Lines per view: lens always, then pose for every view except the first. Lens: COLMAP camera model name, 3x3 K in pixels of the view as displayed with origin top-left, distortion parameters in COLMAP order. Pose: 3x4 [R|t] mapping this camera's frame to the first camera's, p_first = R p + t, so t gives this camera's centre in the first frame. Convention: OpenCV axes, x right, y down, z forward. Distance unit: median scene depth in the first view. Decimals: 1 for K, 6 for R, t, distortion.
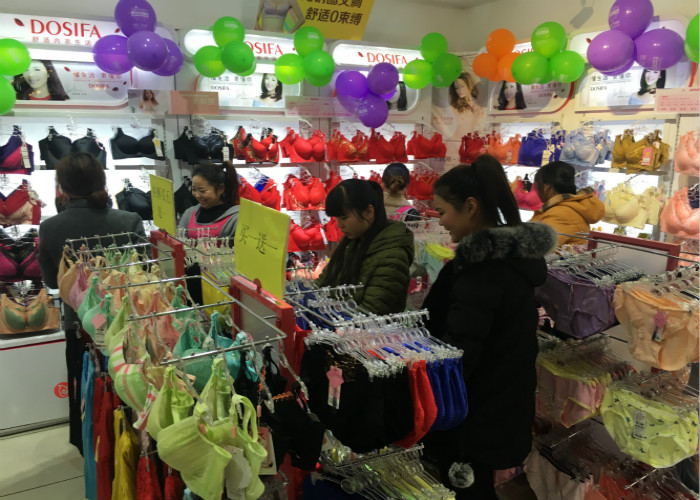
lens RADIAL K [[602.9, 0, 360.8], [0, 602.9, 252.4], [0, 0, 1]] dist [0.045733, -0.012273]
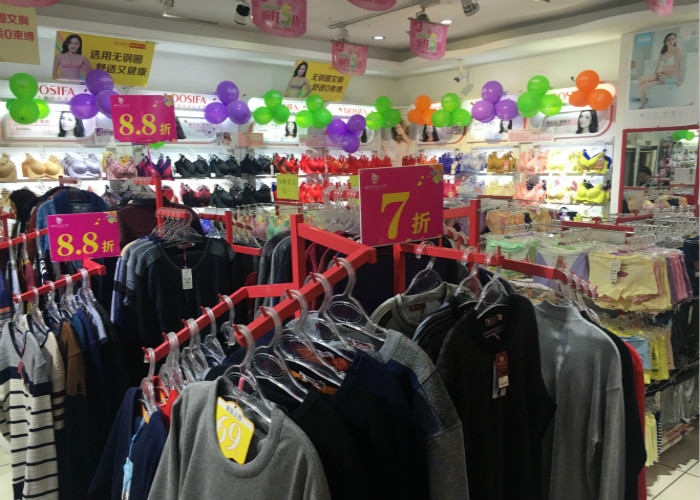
lens RADIAL K [[573.6, 0, 370.8], [0, 573.6, 248.0], [0, 0, 1]] dist [0.022159, -0.004335]
pose [[0.984611, -0.042293, 0.169567, -0.214431], [0.051113, 0.997539, -0.047989, 0.137484], [-0.167120, 0.055918, 0.984350, -0.566612]]
